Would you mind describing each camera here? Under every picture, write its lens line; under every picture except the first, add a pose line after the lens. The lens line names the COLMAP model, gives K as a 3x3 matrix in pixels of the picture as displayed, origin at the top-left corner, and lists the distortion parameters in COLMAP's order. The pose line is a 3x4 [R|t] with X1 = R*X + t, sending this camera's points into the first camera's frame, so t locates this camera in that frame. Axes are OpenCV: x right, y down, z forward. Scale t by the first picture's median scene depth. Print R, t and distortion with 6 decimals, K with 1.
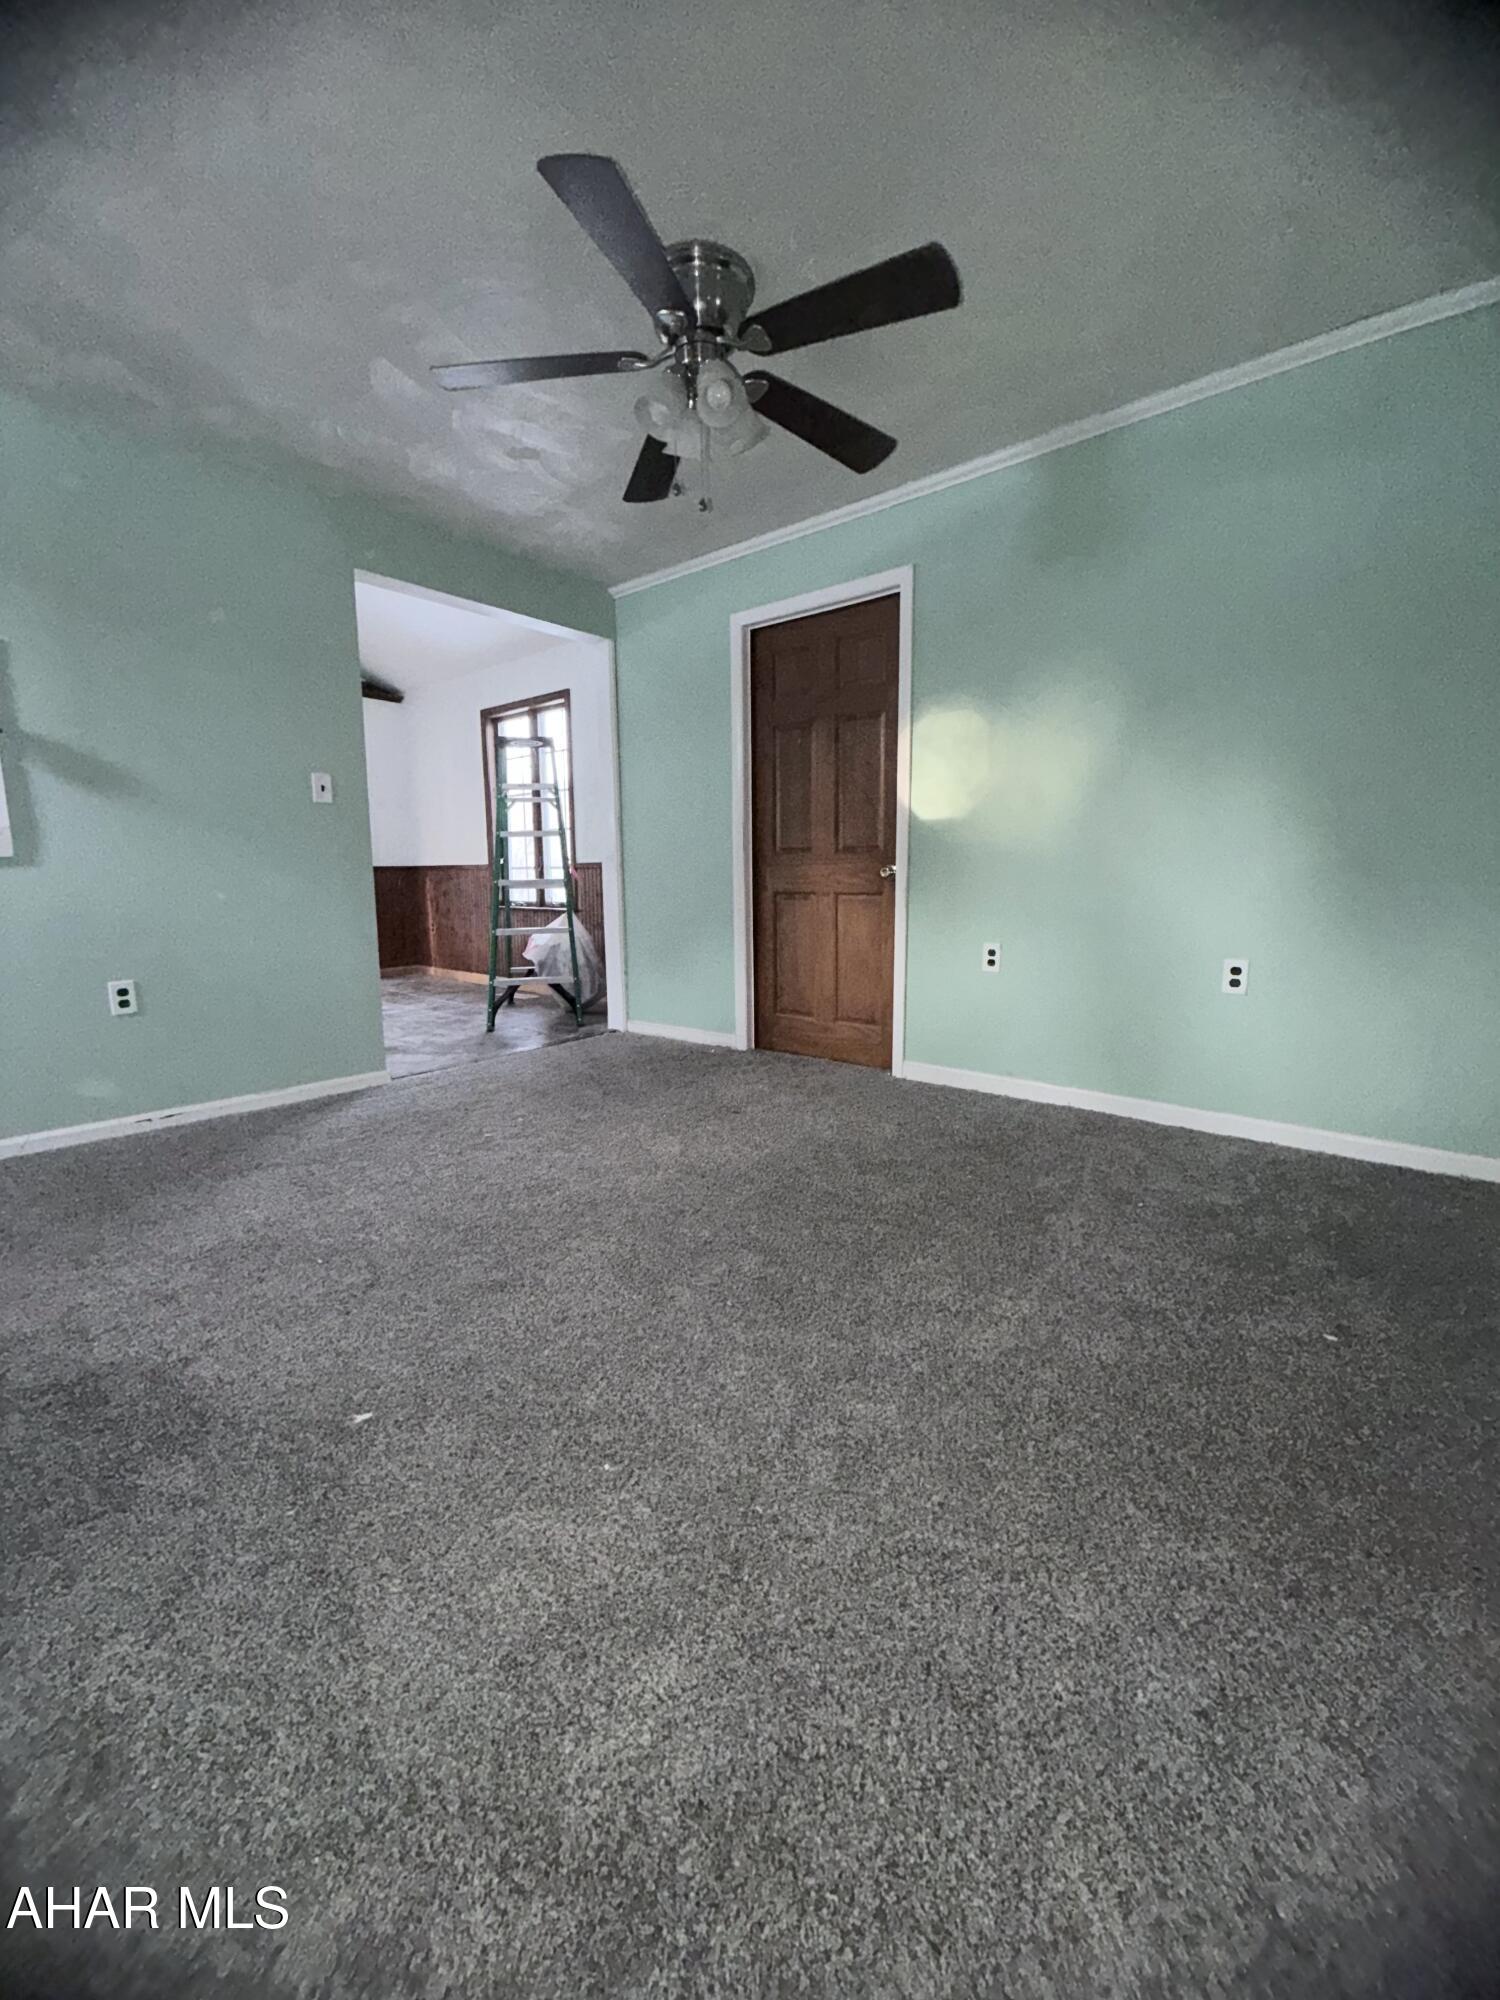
lens RADIAL K [[799.5, 0, 747.2], [0, 799.5, 1000.3], [0, 0, 1]] dist [-0.000903, -0.000256]
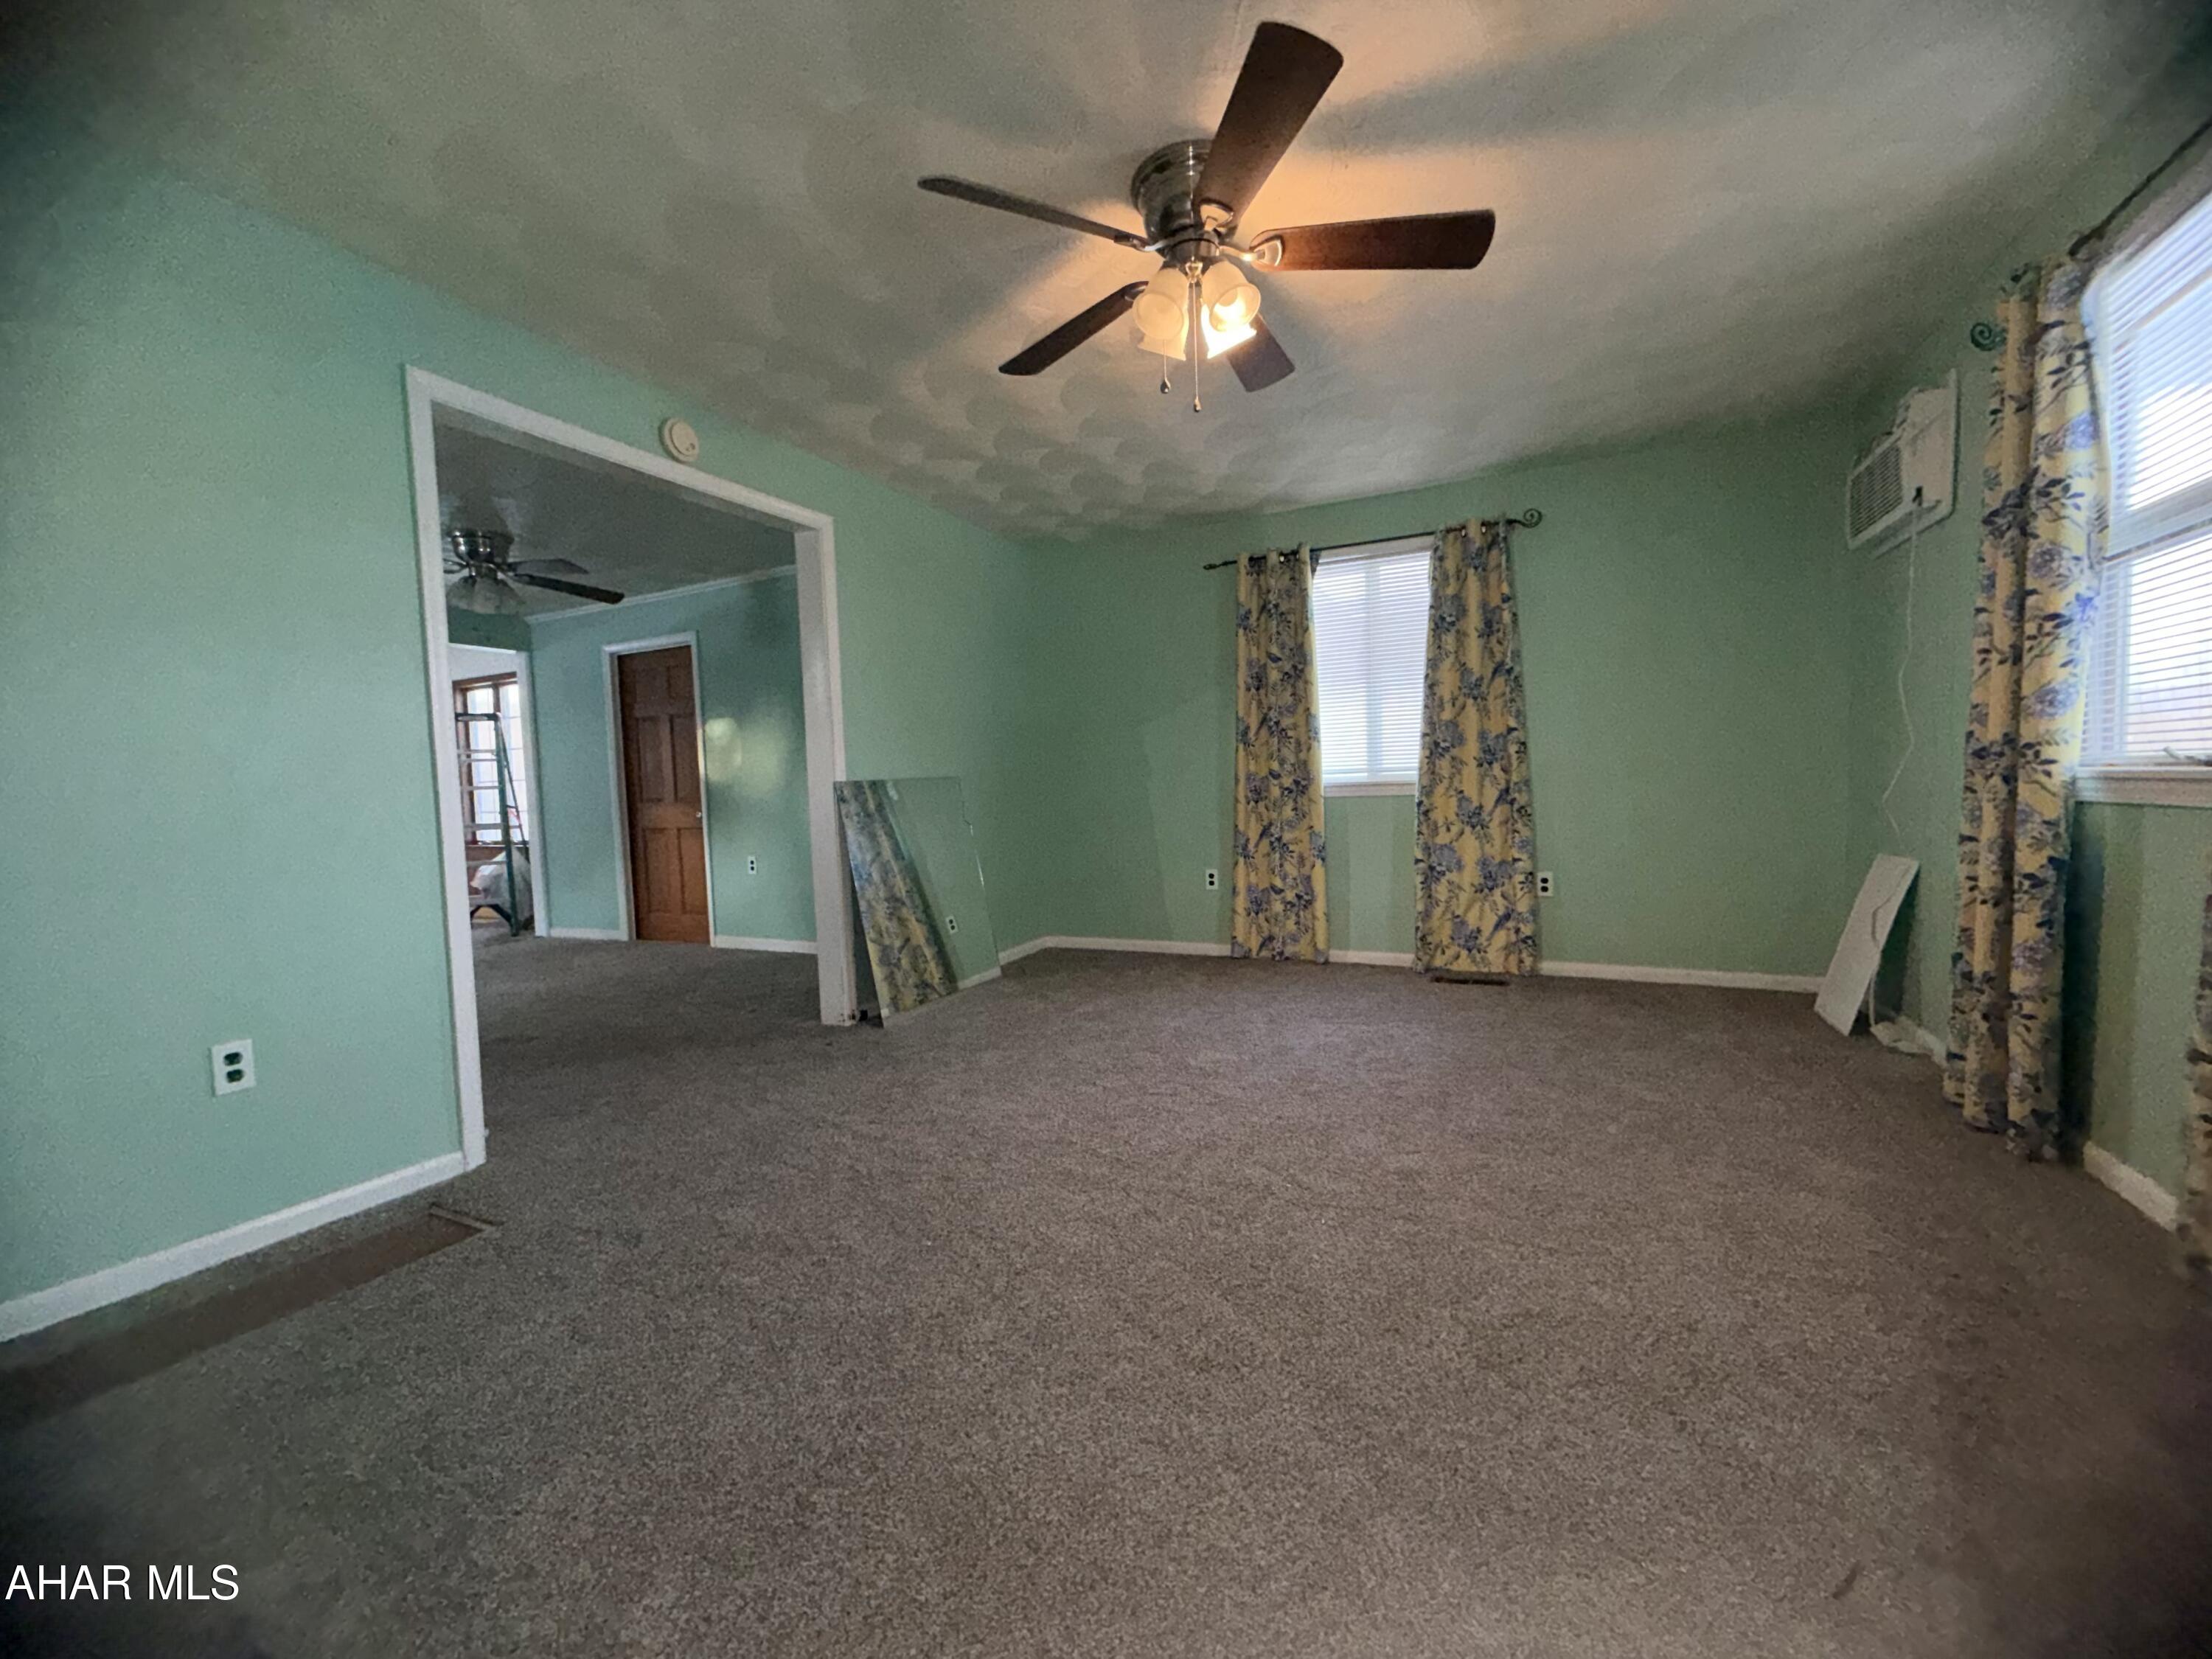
lens RADIAL K [[884.2, 0, 1103.5], [0, 884.2, 840.4], [0, 0, 1]] dist [-0.000903, -0.000256]
pose [[0.972783, -0.033804, 0.229238, 0.427763], [0.058650, 0.993007, -0.102457, 0.088413], [-0.224171, 0.113113, 0.967963, -0.656495]]
